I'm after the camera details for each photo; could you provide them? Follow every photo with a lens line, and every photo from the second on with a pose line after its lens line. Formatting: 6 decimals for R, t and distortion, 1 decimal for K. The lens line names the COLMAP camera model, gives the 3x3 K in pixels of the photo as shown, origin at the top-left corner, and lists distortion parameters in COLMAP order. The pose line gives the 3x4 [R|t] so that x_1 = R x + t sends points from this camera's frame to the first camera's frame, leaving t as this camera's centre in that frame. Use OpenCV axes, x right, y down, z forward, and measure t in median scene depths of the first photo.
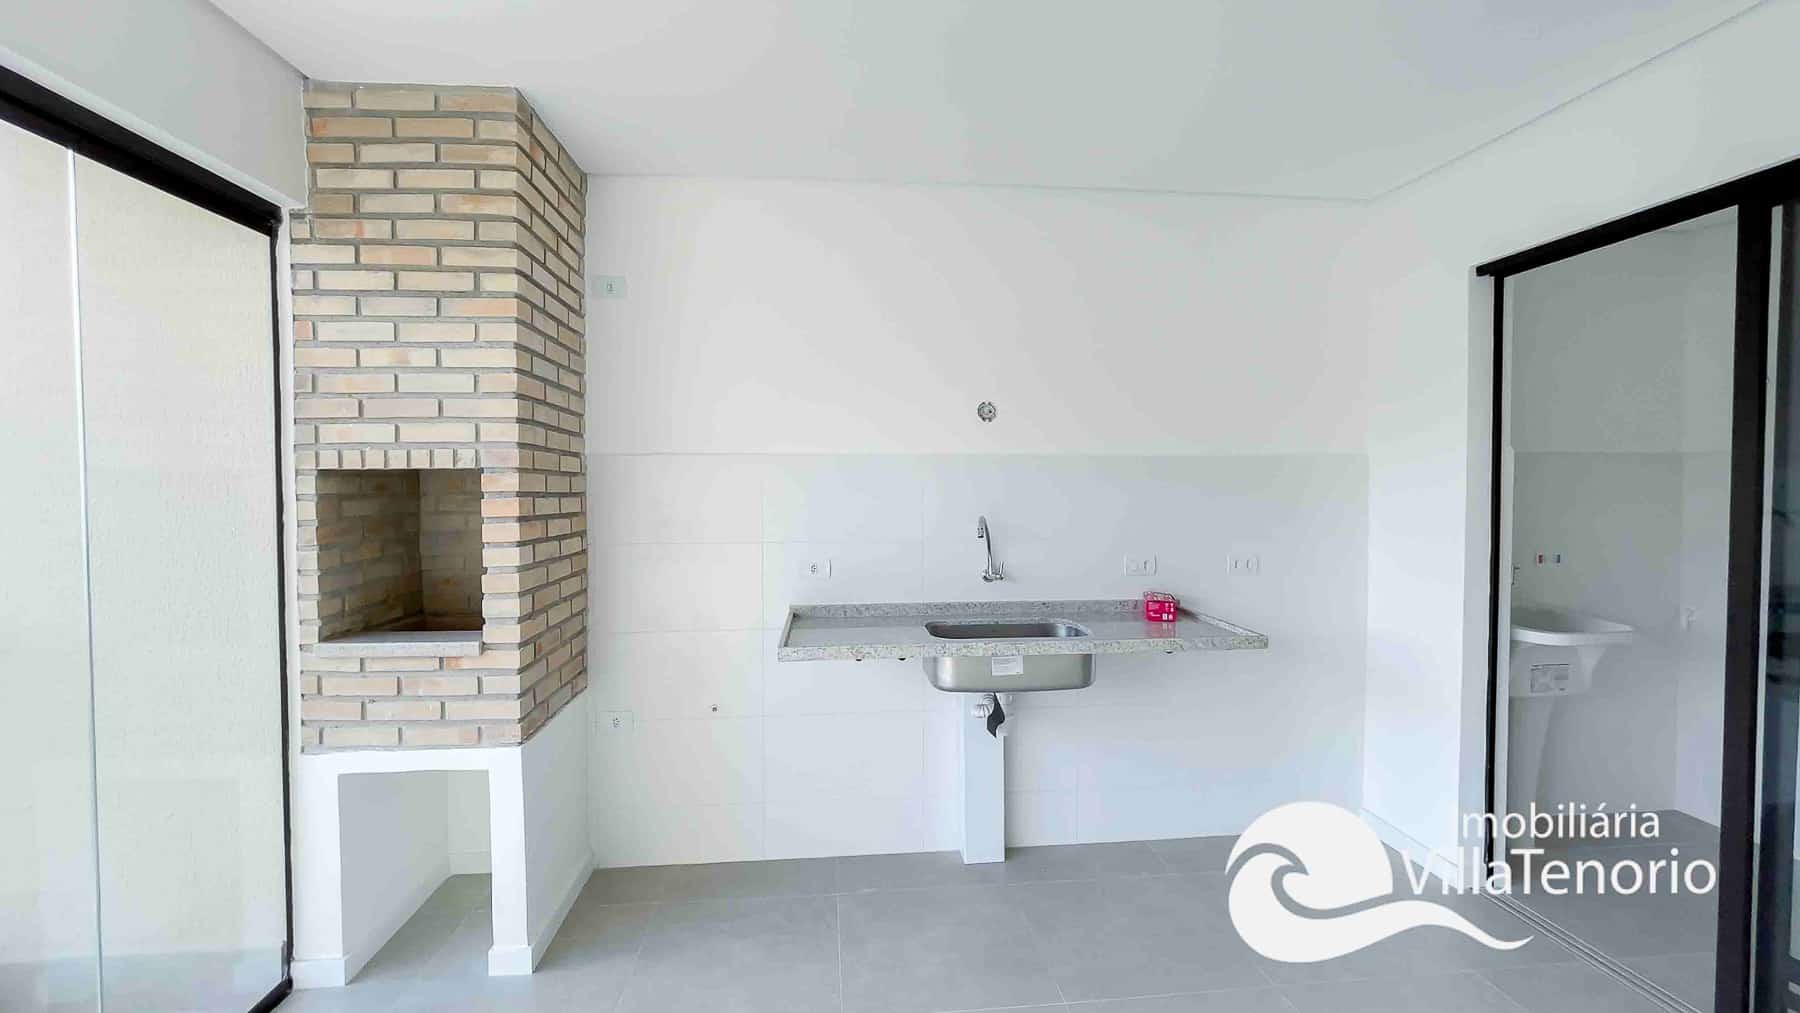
lens RADIAL K [[752.0, 0, 895.5], [0, 752.0, 502.4], [0, 0, 1]] dist [-0.002190, -0.000152]
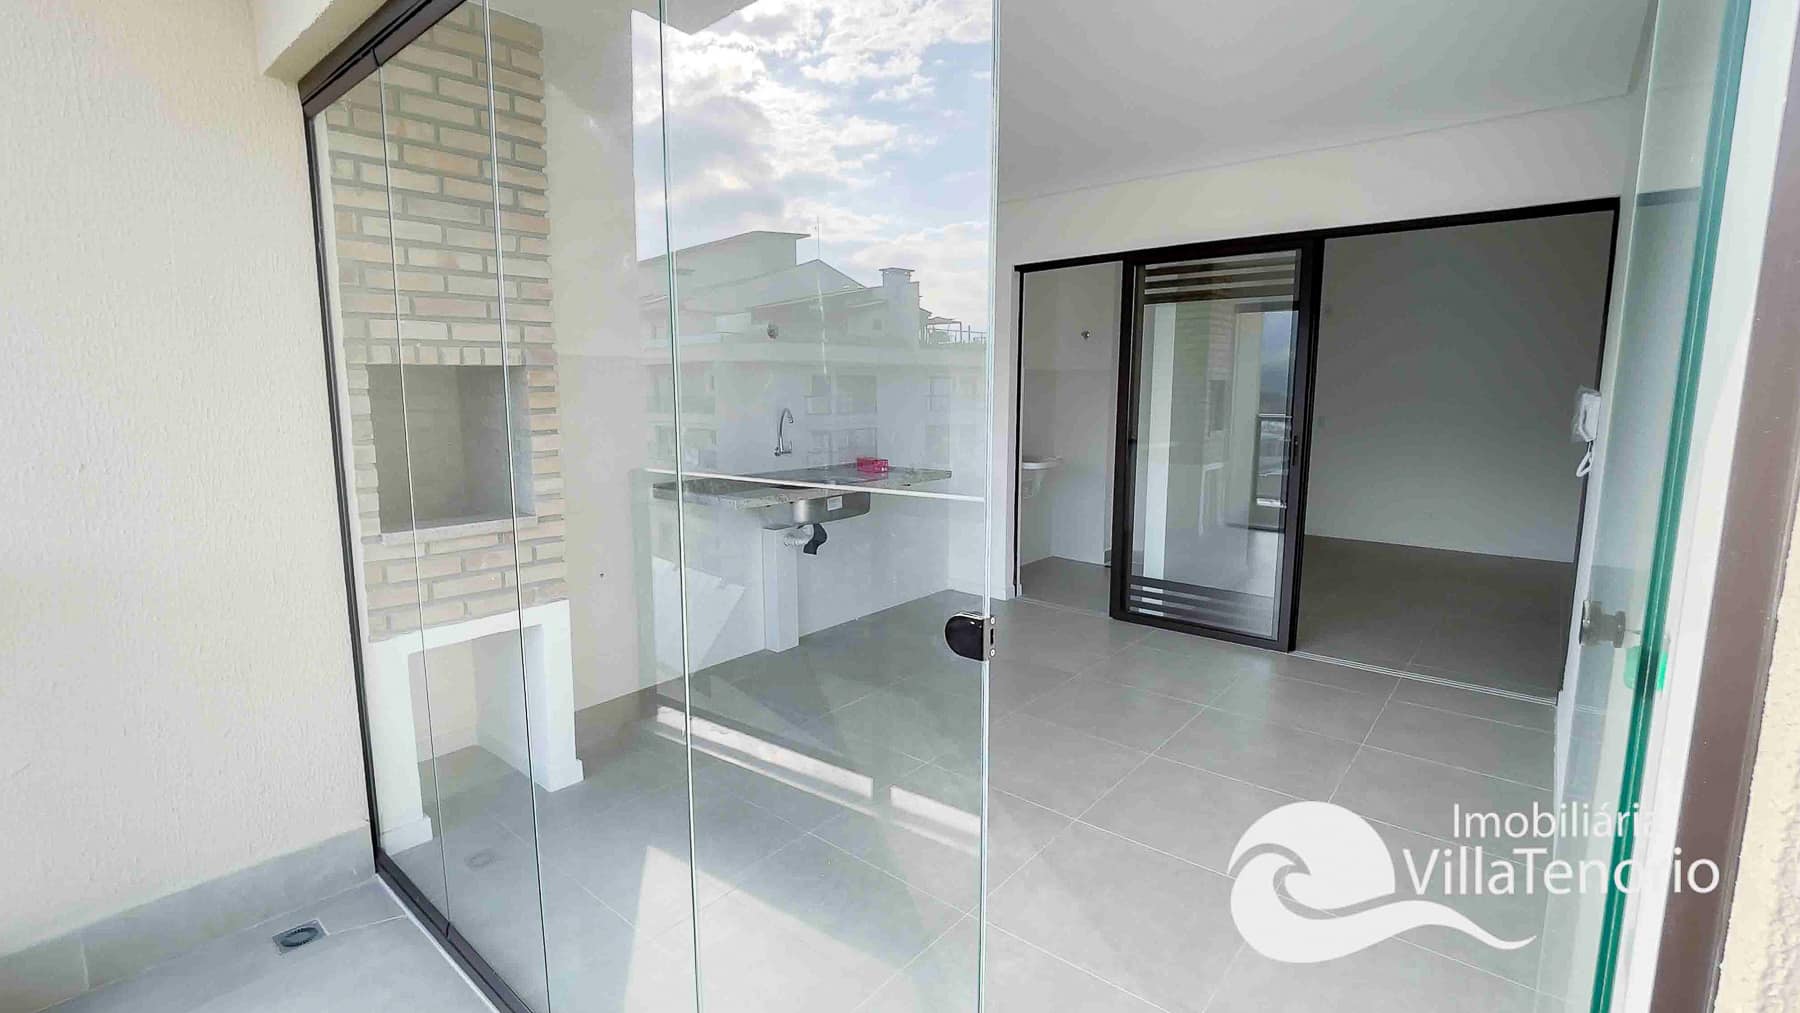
lens RADIAL K [[798.5, 0, 897.4], [0, 798.5, 505.2], [0, 0, 1]] dist [-0.003700, 0.001245]
pose [[0.716613, -0.099383, 0.690354, -1.020255], [0.018621, 0.992170, 0.123502, 0.025048], [-0.697223, -0.075648, 0.712852, -0.283206]]
